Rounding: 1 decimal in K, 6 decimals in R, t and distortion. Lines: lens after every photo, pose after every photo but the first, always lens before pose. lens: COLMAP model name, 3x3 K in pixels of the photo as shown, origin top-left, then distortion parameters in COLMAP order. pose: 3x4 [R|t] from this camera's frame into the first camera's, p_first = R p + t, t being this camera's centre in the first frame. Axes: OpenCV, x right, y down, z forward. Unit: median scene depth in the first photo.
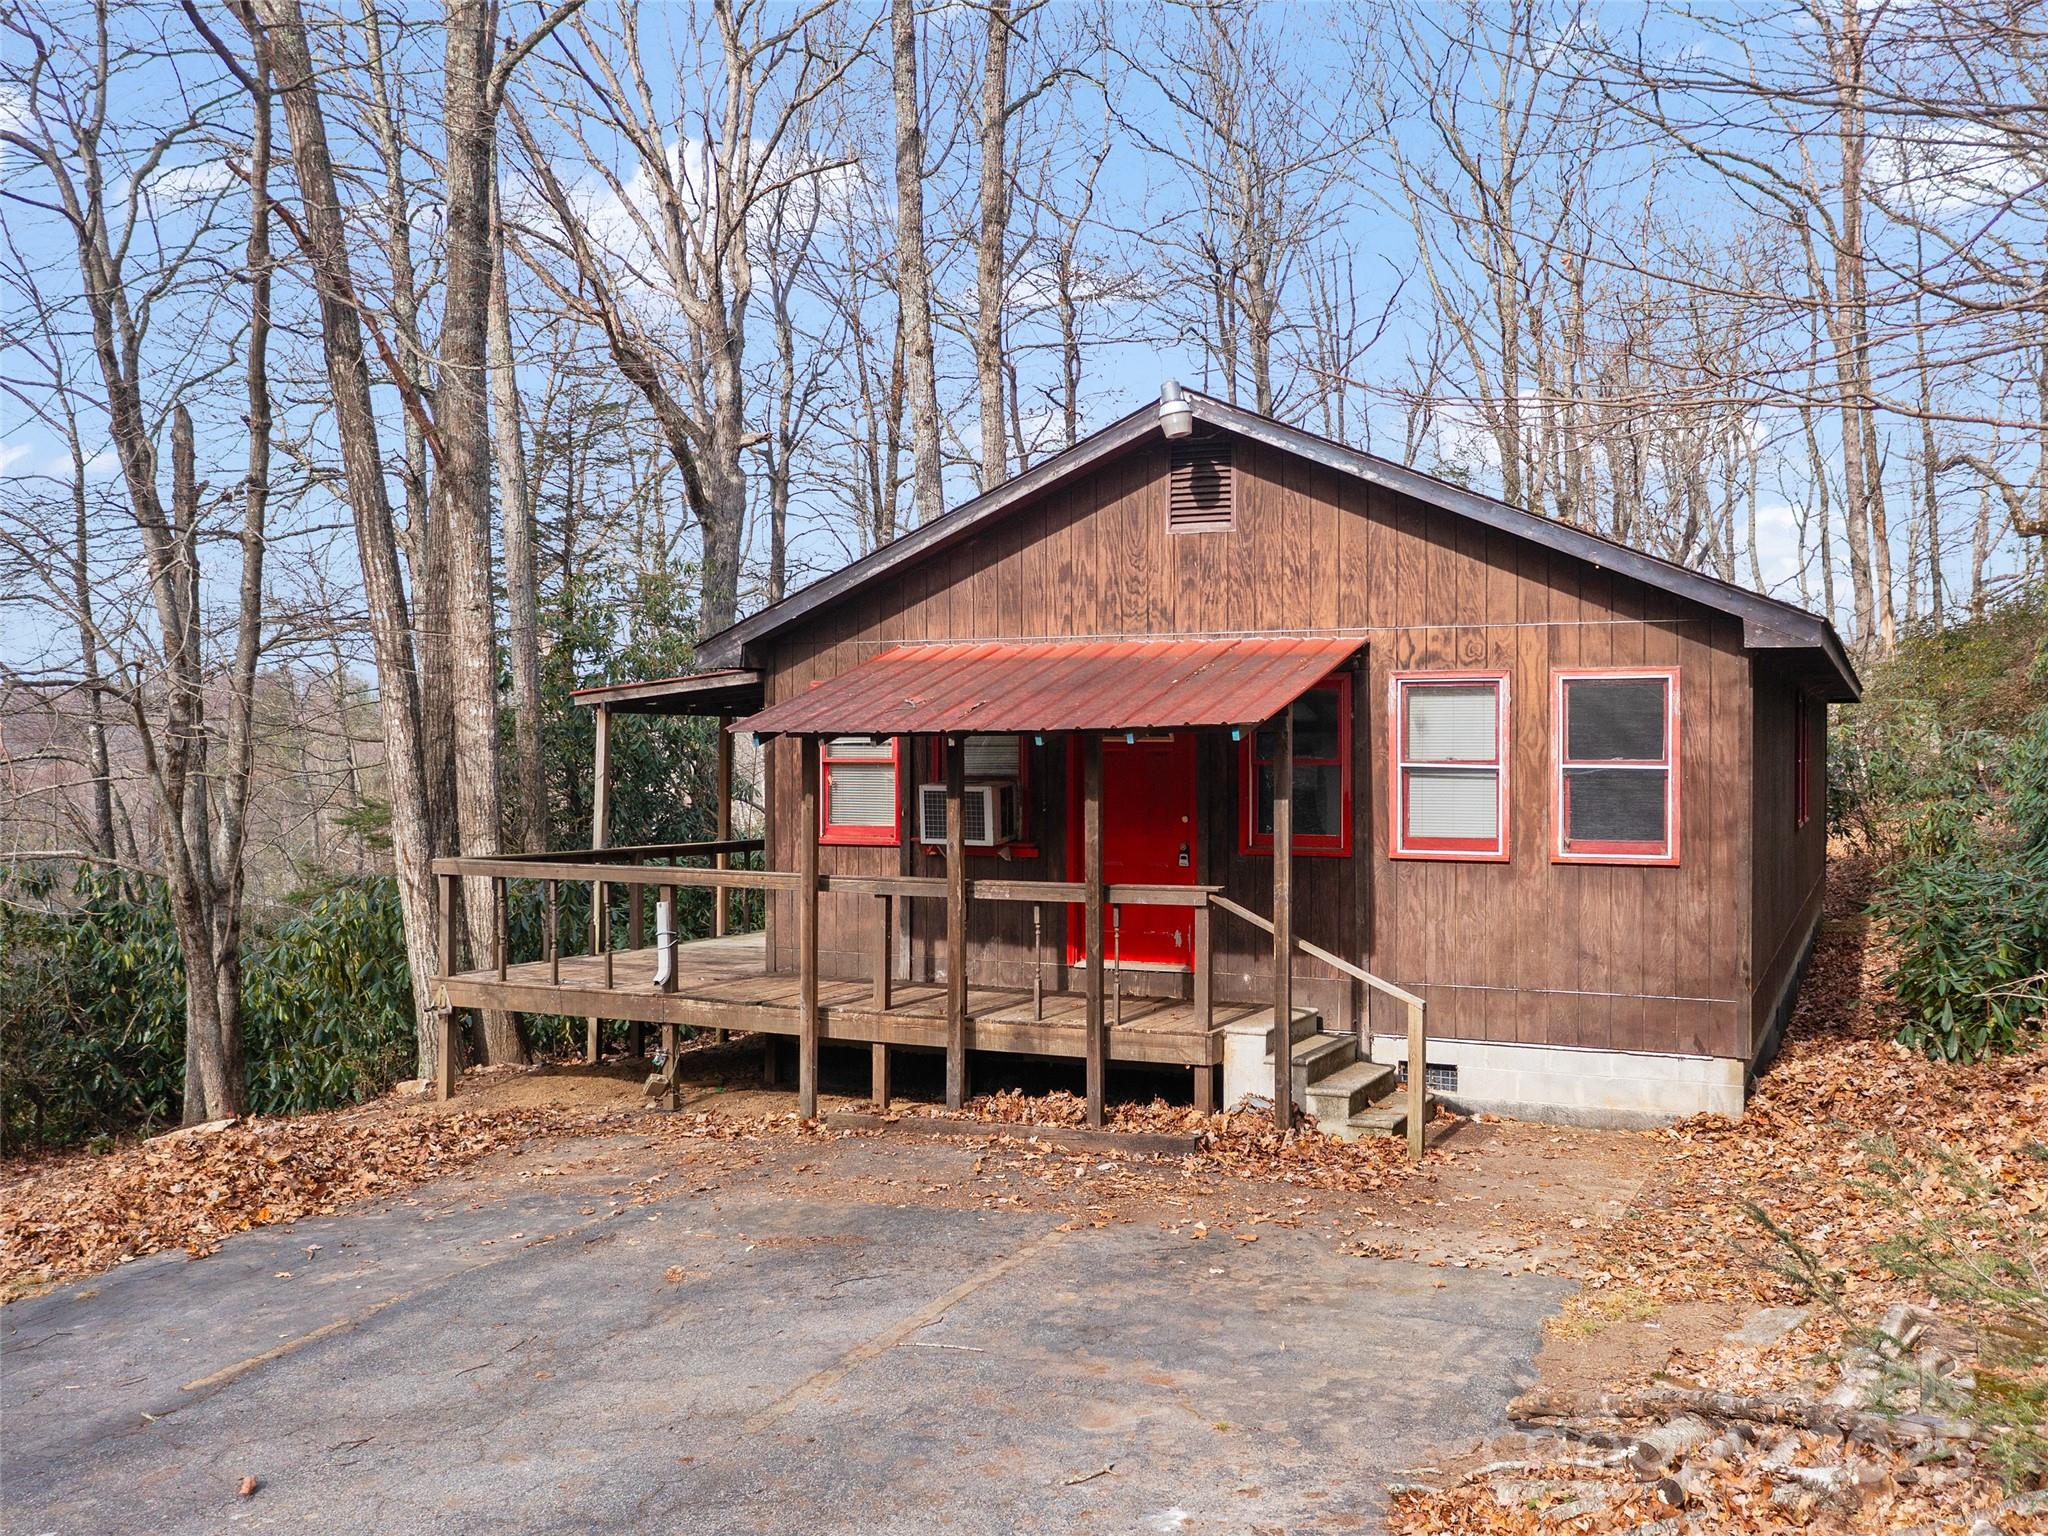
lens RADIAL K [[1894.8, 0, 1024.9], [0, 1894.8, 734.1], [0, 0, 1]] dist [-0.008764, -0.002222]
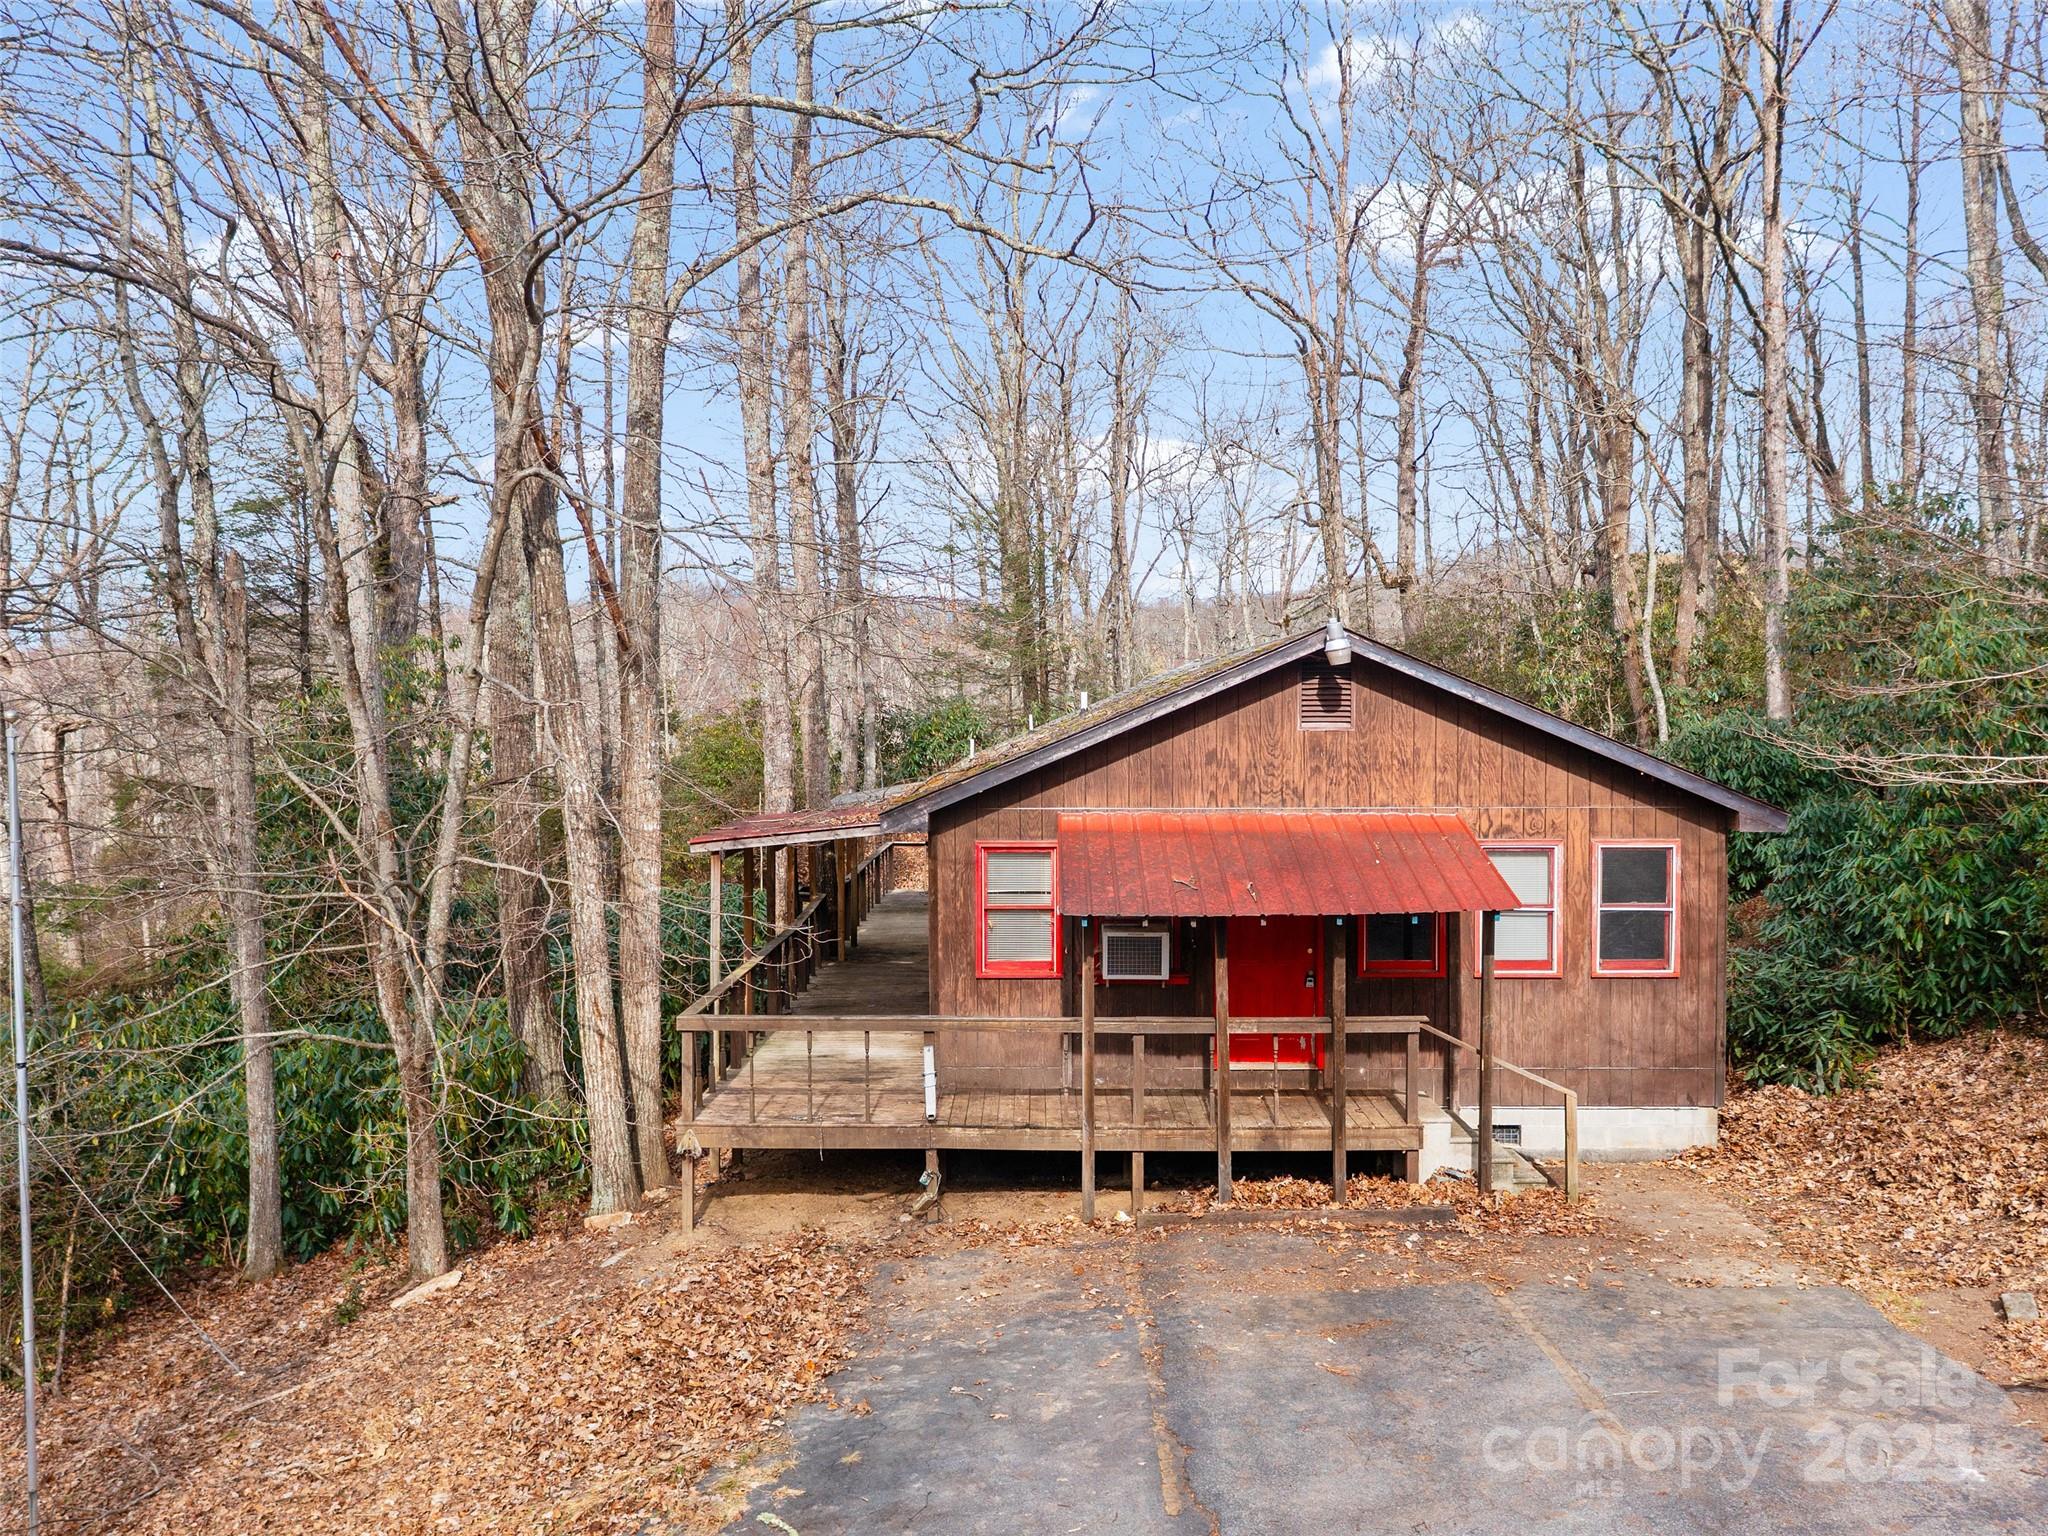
lens RADIAL K [[1894.8, 0, 1024.9], [0, 1894.8, 734.1], [0, 0, 1]] dist [-0.008764, -0.002222]
pose [[0.911991, -0.012600, 0.410016, -0.670261], [0.000998, 0.999593, 0.028498, -0.151045], [-0.410209, -0.025581, 0.911633, -0.102022]]
